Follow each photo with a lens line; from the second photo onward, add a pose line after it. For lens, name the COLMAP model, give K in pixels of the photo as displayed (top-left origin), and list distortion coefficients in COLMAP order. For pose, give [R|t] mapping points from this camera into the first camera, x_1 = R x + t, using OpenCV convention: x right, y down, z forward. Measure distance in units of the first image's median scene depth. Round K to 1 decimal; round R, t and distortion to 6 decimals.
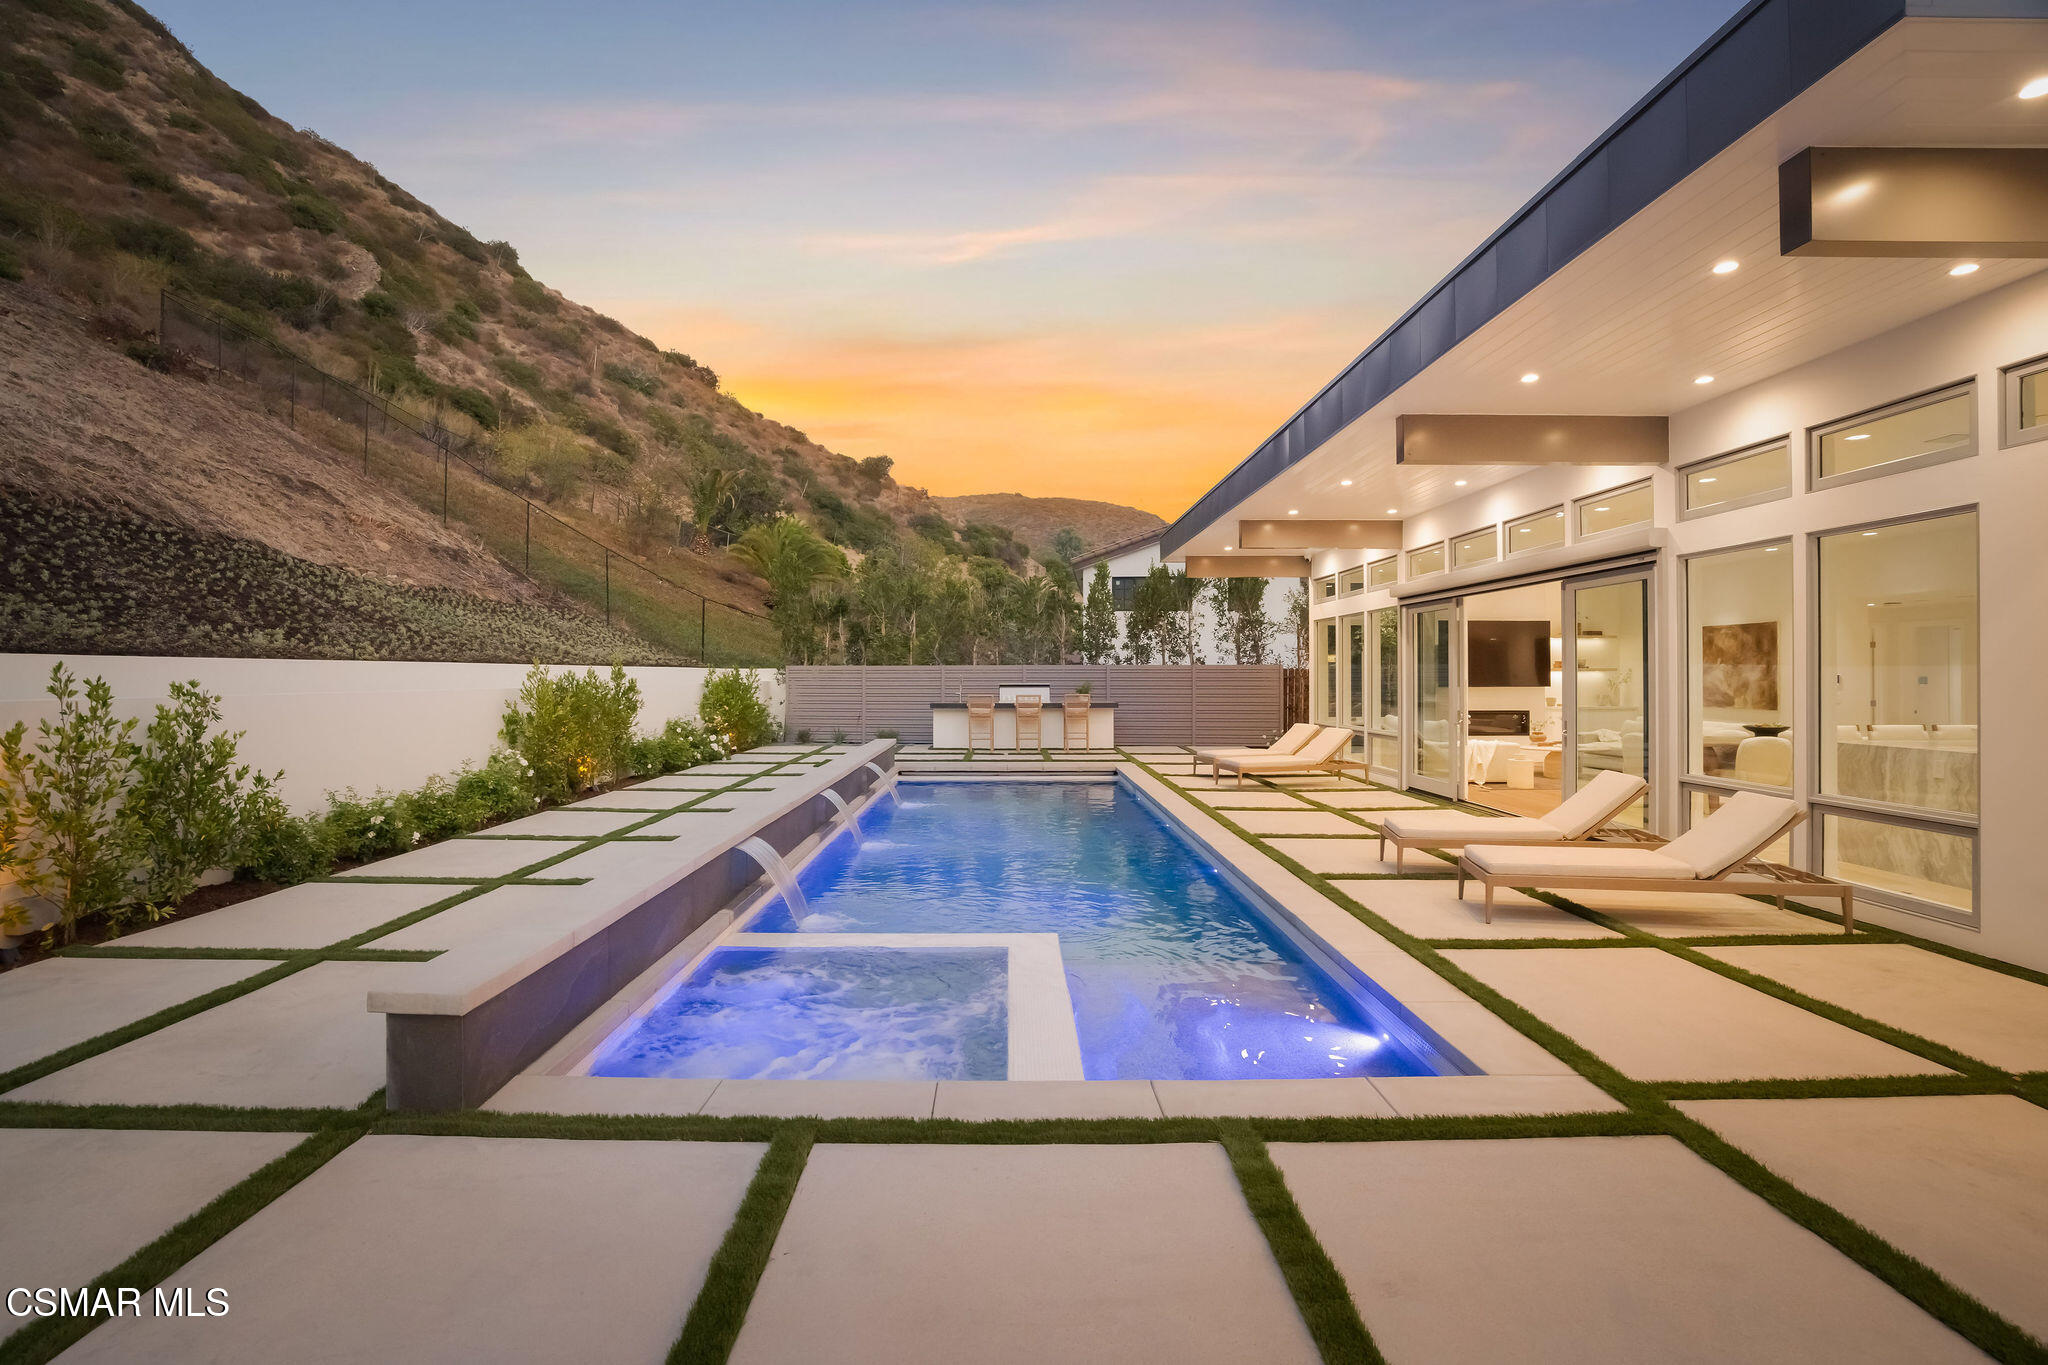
lens RADIAL K [[939.2, 0, 1021.2], [0, 939.2, 681.5], [0, 0, 1]] dist [-0.034367, 0.009245]
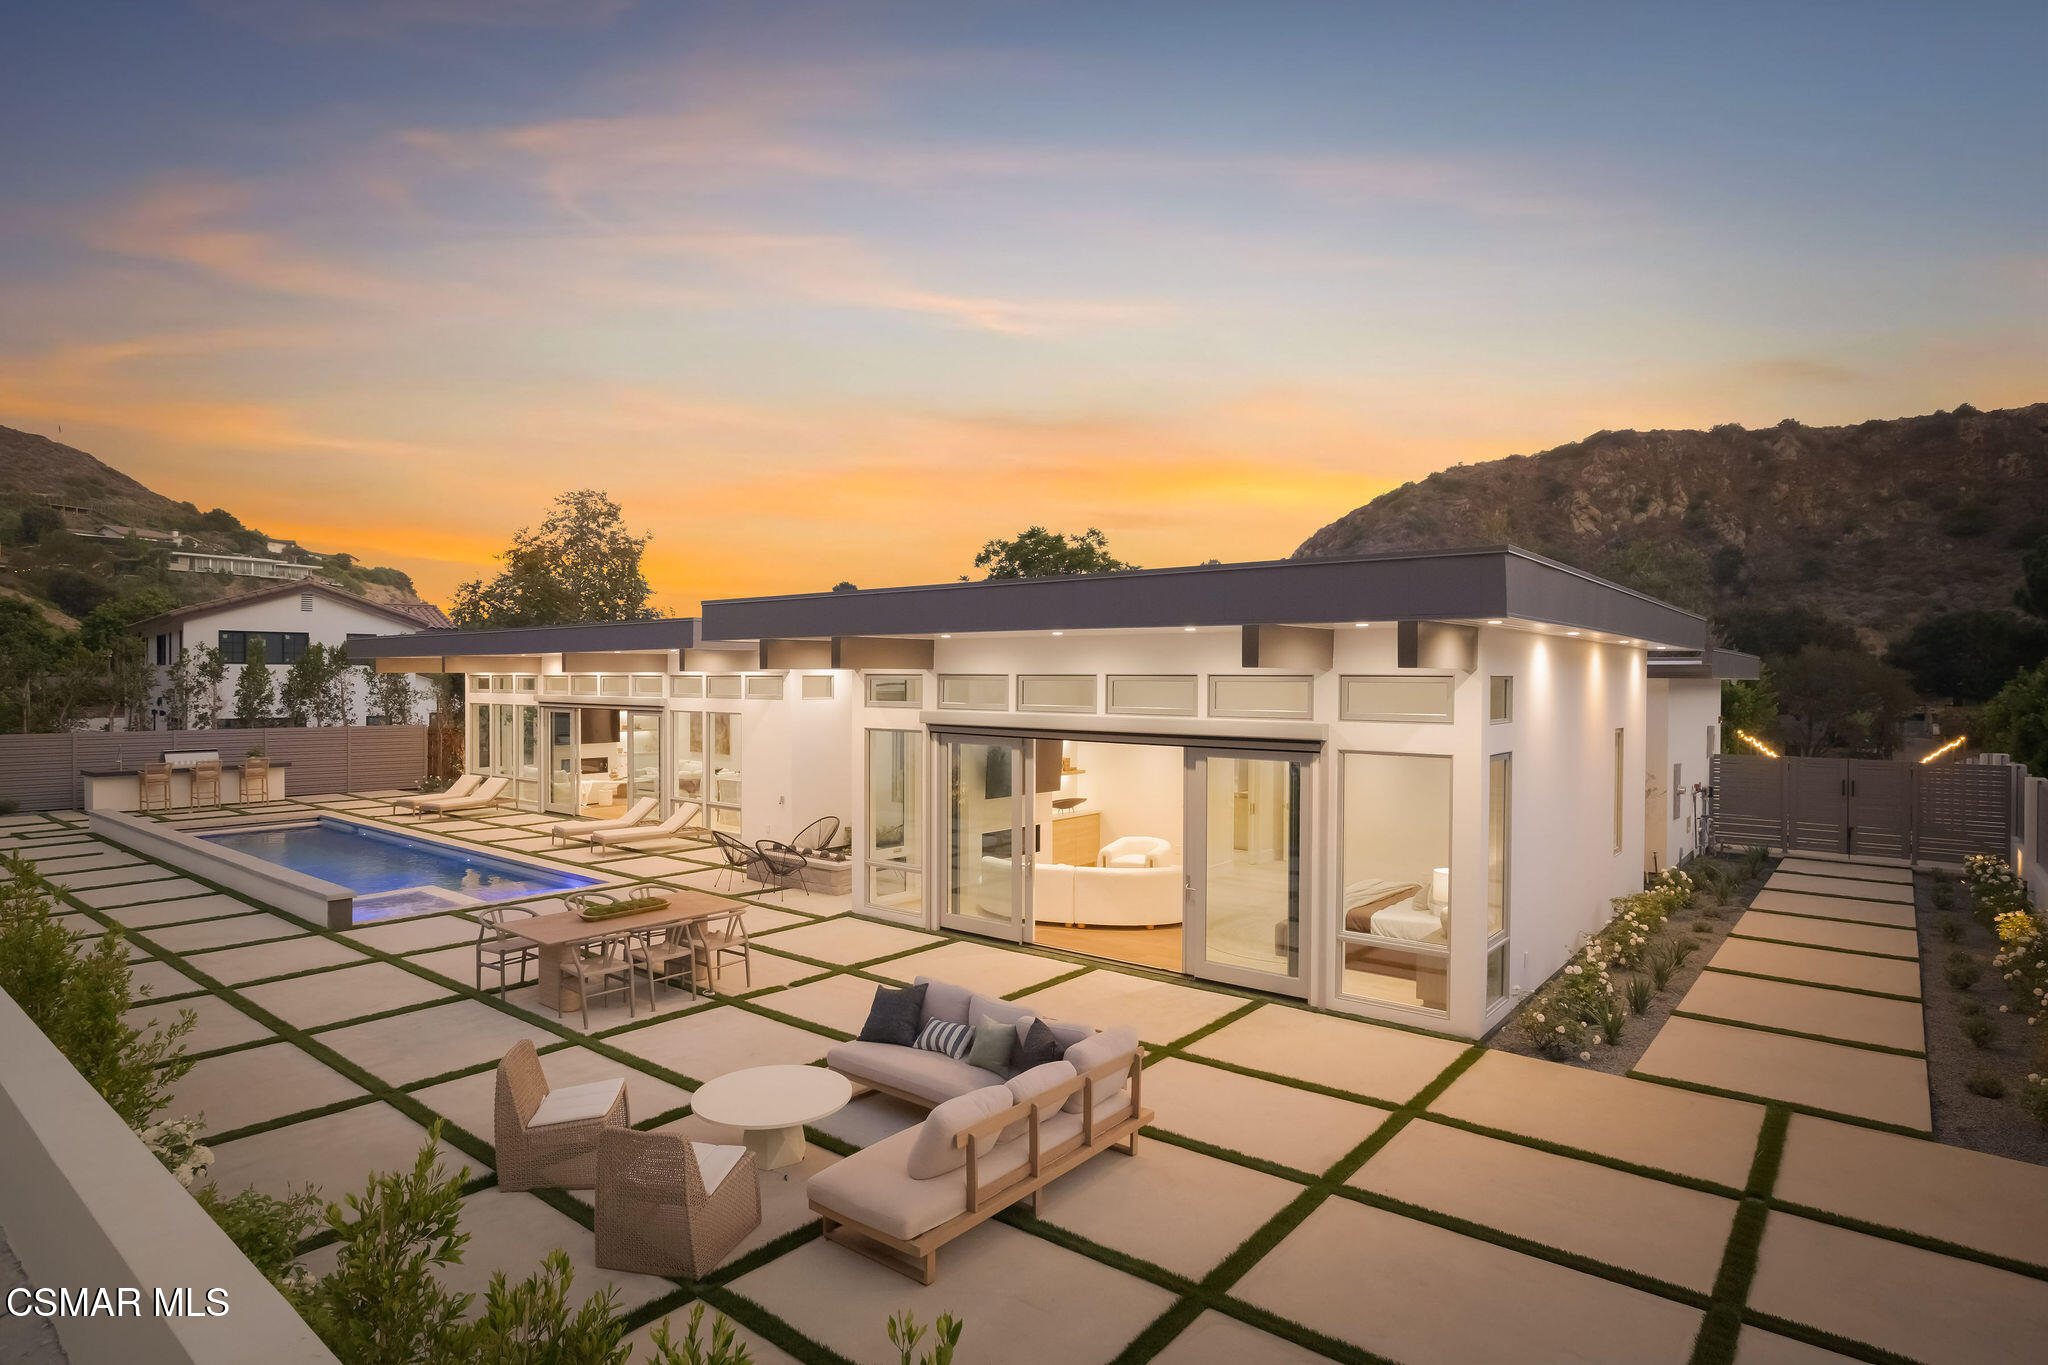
lens RADIAL K [[1086.5, 0, 1018.3], [0, 1086.5, 684.0], [0, 0, 1]] dist [0.000387, 0.000634]
pose [[0.640391, -0.002225, 0.768046, -0.378040], [-0.001082, 0.999992, 0.003799, -0.086199], [-0.768049, -0.003264, 0.640383, -0.641184]]
